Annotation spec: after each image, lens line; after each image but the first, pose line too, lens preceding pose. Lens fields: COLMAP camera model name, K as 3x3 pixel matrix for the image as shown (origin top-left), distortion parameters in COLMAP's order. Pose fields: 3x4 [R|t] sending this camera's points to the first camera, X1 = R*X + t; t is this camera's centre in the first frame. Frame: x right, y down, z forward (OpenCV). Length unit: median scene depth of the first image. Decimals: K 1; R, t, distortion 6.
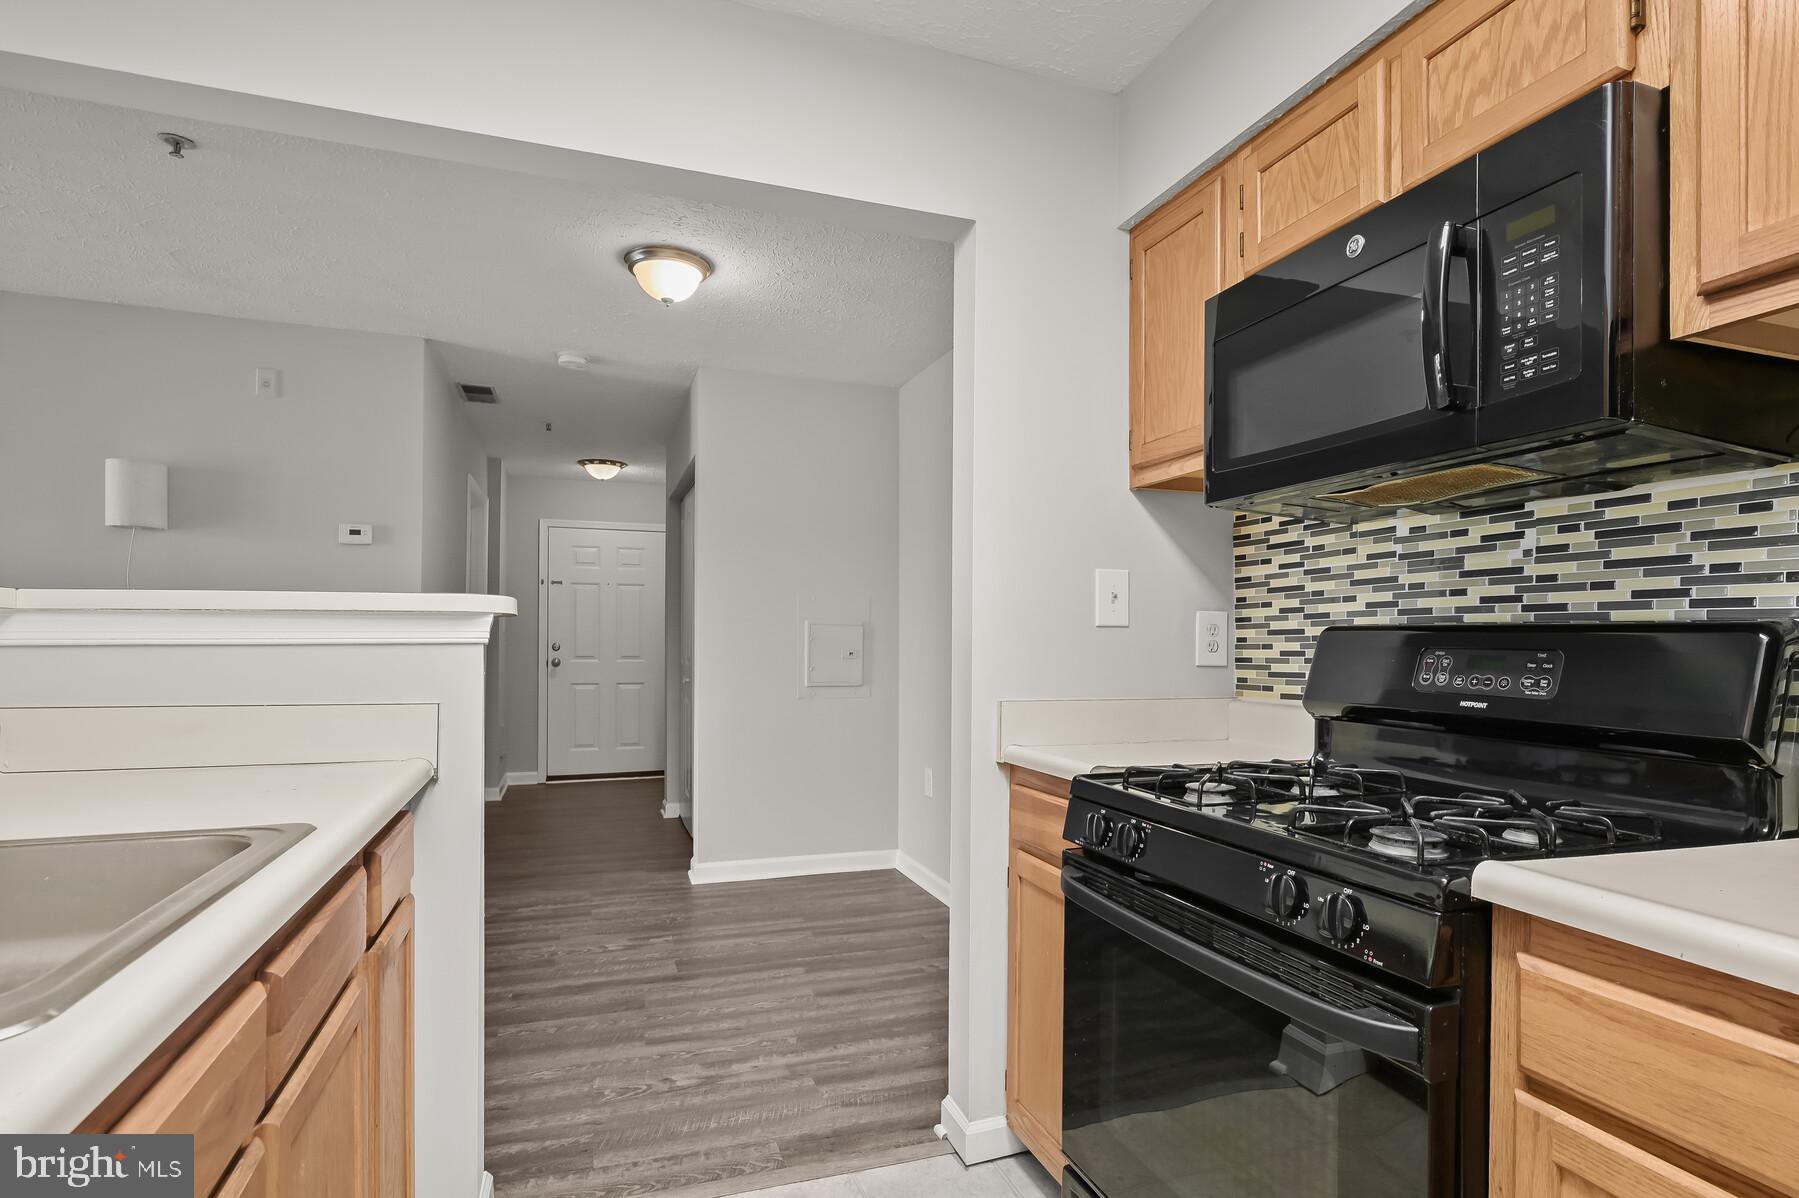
lens RADIAL K [[898.3, 0, 921.5], [0, 898.3, 640.4], [0, 0, 1]] dist [0.000795, -0.002423]
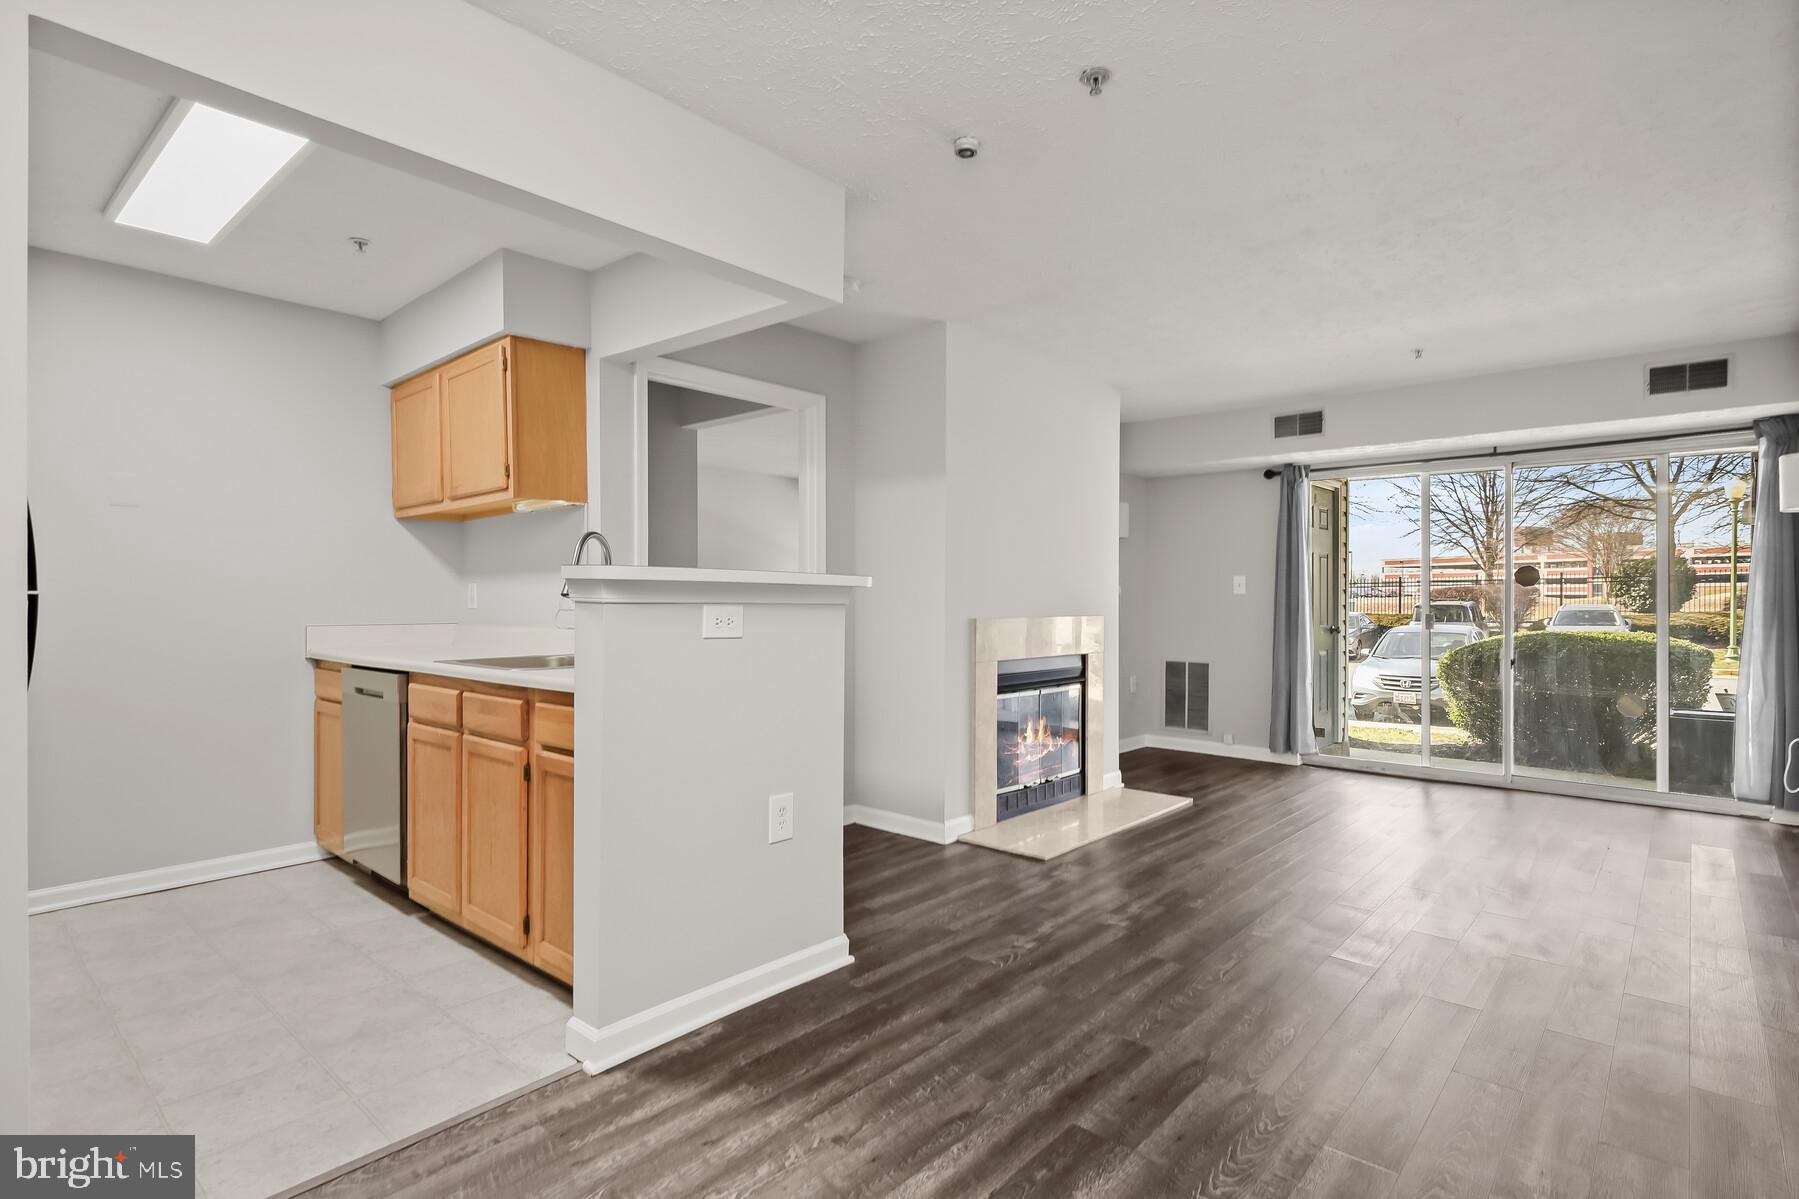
lens RADIAL K [[898.3, 0, 920.0], [0, 898.3, 598.4], [0, 0, 1]] dist [0.000795, -0.002423]
pose [[-0.878541, -0.005841, -0.477632, -0.216561], [-0.005914, 0.999982, -0.001352, -0.002120], [0.477631, 0.001637, -0.878559, 1.756995]]
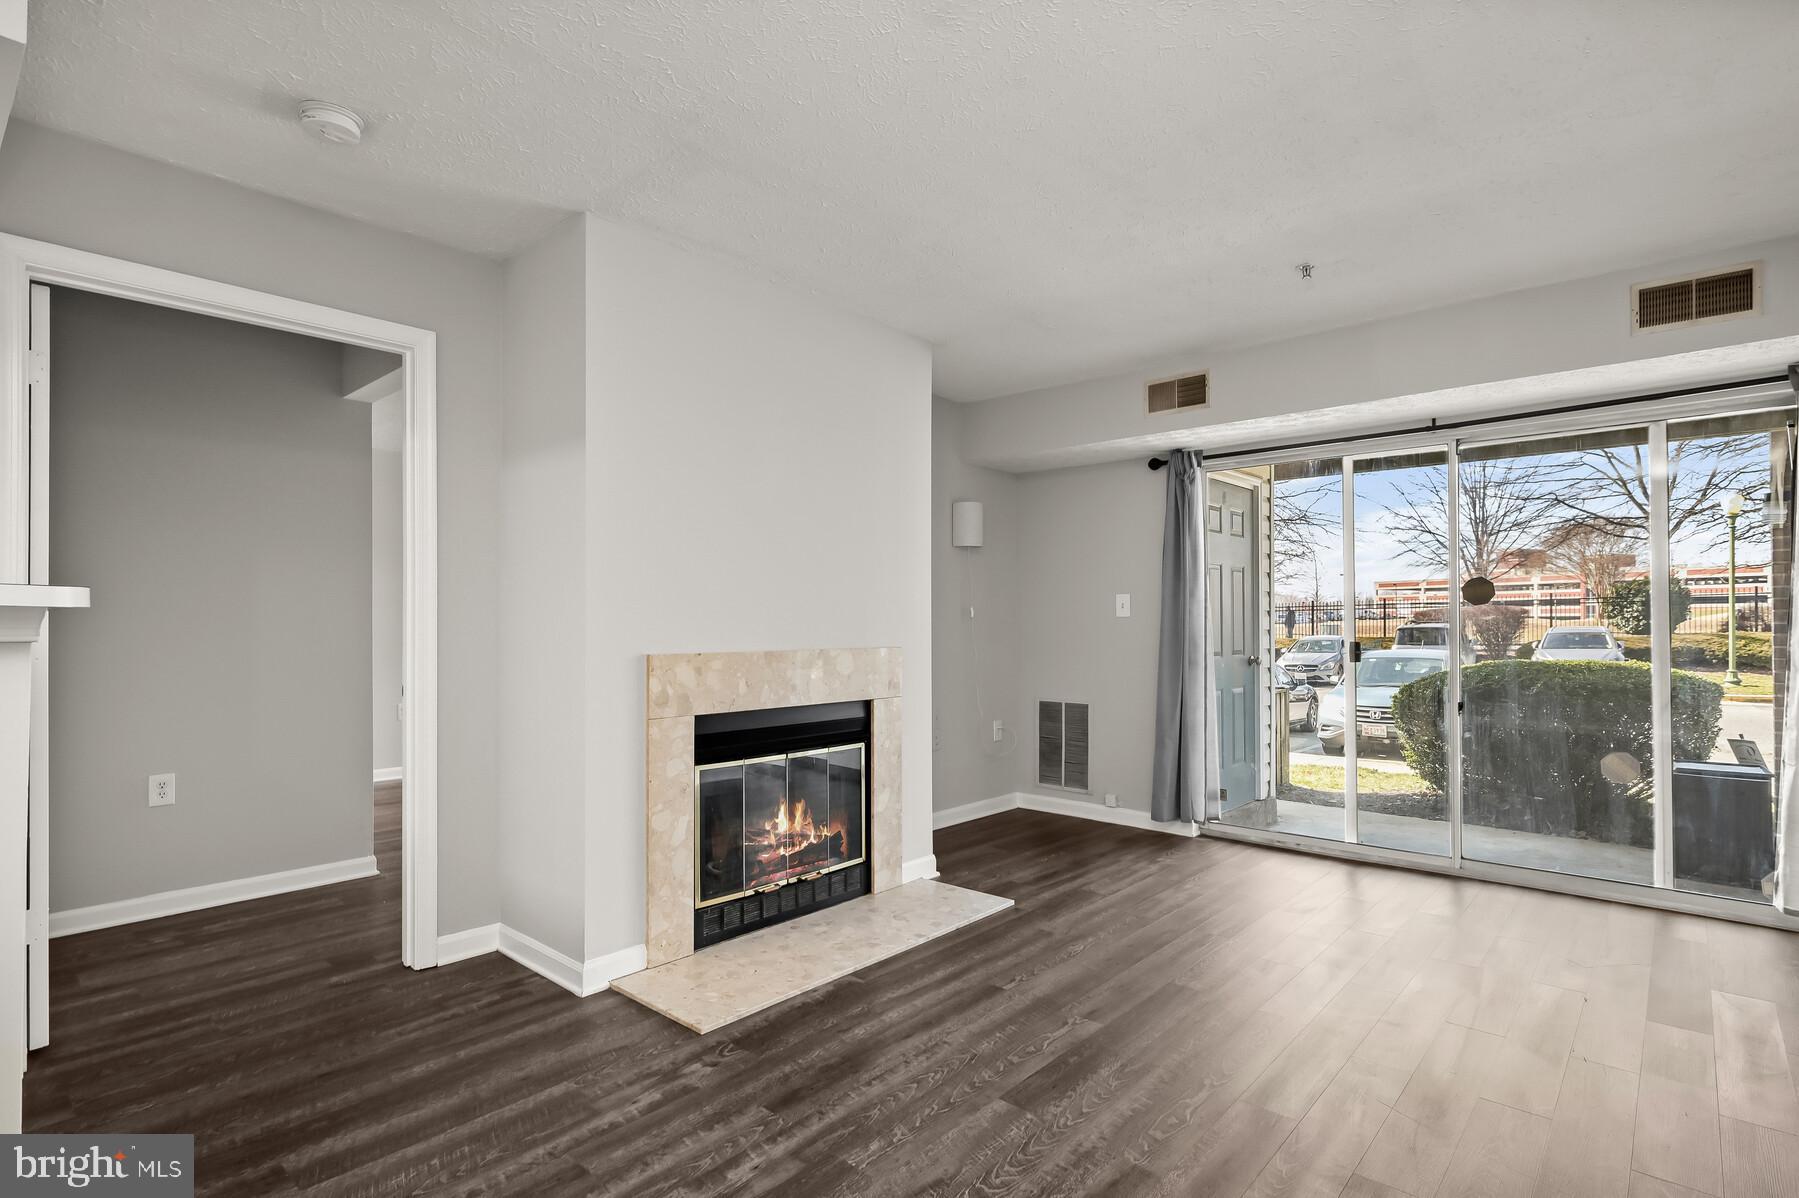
lens RADIAL K [[898.3, 0, 911.1], [0, 898.3, 611.4], [0, 0, 1]] dist [0.000795, -0.002423]
pose [[-0.879400, -0.008103, -0.476014, -0.948962], [-0.001727, 0.999903, -0.013831, -0.007535], [0.476080, -0.011341, -0.879329, 1.455426]]
